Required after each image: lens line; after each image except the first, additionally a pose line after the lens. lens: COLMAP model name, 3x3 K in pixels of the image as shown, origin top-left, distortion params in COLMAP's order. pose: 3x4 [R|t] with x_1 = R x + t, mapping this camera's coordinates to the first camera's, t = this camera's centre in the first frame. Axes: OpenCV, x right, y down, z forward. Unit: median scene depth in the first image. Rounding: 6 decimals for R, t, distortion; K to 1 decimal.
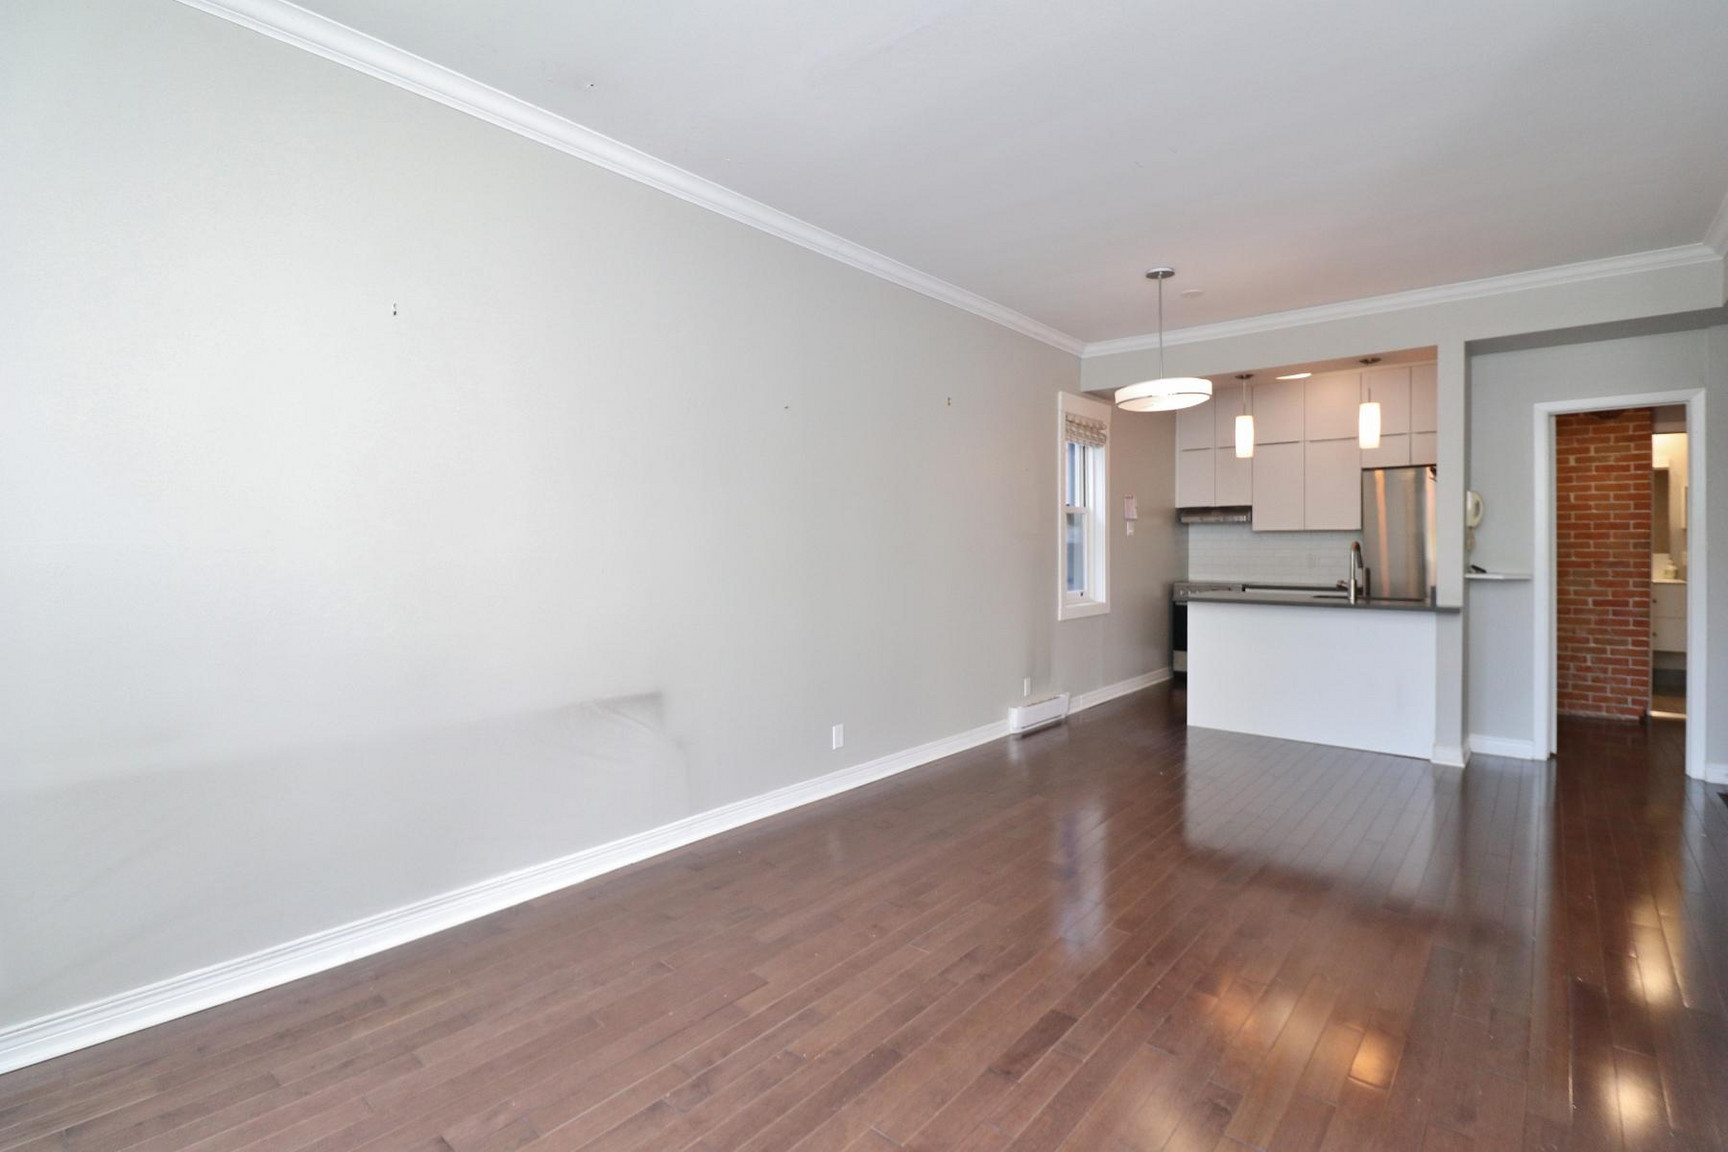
lens RADIAL K [[810.9, 0, 857.4], [0, 810.9, 556.4], [0, 0, 1]] dist [0.003583, -0.016228]
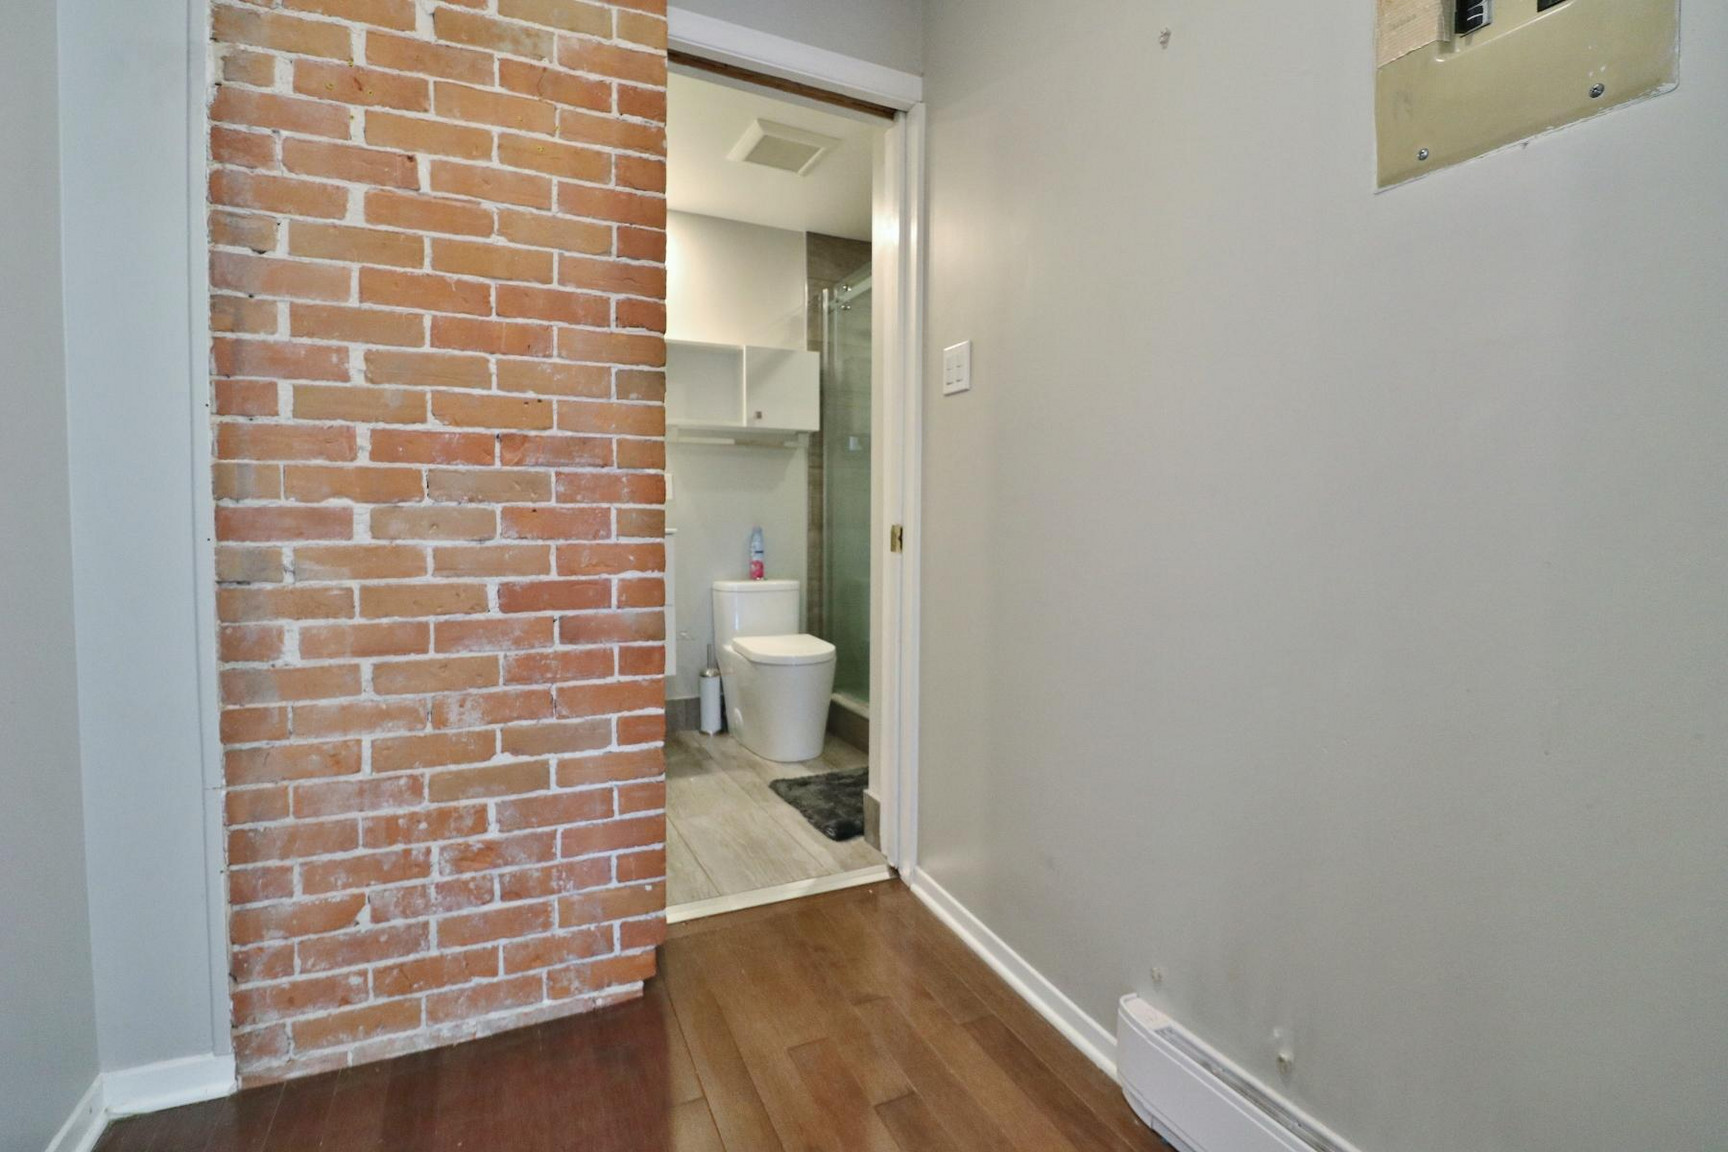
lens RADIAL K [[805.2, 0, 859.3], [0, 805.2, 541.8], [0, 0, 1]] dist [-0.013443, -0.000102]
pose [[0.421384, -0.017782, 0.906708, 0.727556], [0.008811, 0.999841, 0.015514, 0.036458], [-0.906840, 0.001451, 0.421473, 0.784364]]
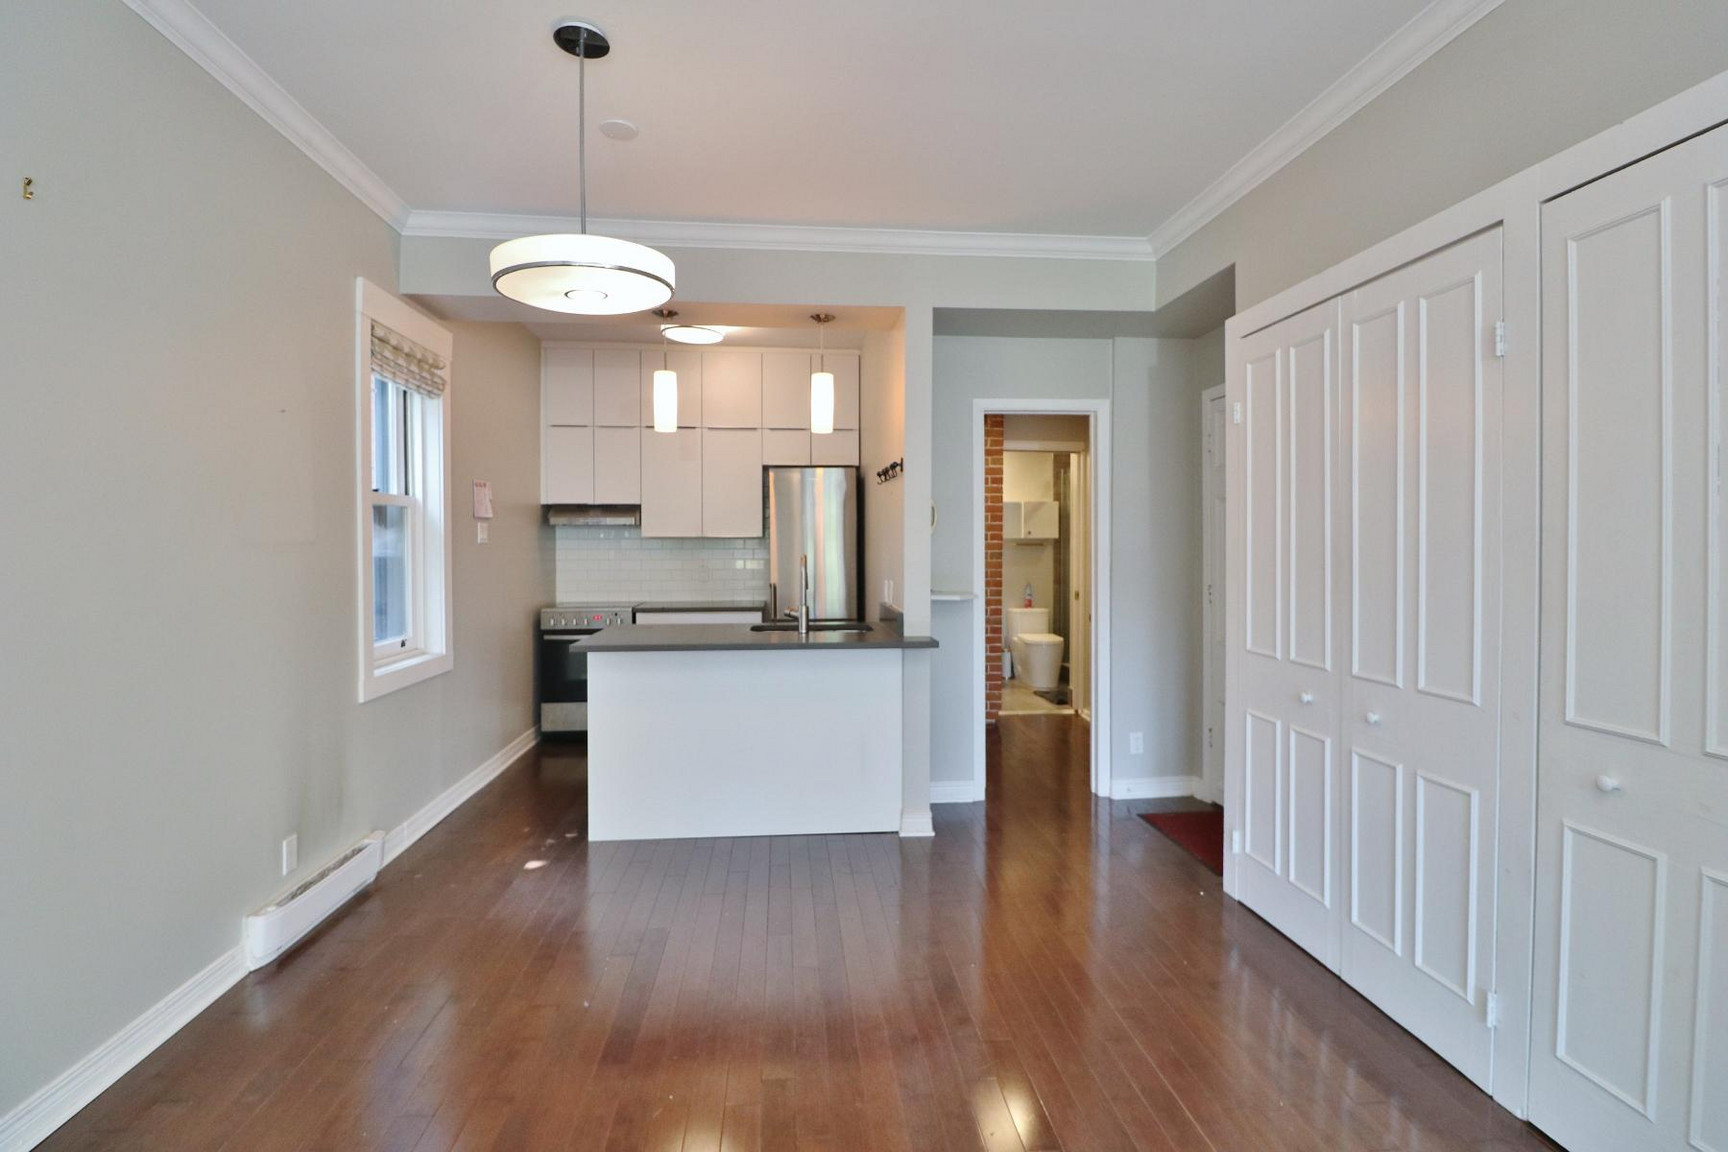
lens RADIAL K [[810.9, 0, 857.4], [0, 810.9, 556.4], [0, 0, 1]] dist [0.003583, -0.016228]
pose [[0.698442, -0.006746, 0.715635, 0.092628], [0.007262, 0.999971, 0.002340, -0.016345], [-0.715630, 0.003562, 0.698470, 0.378175]]
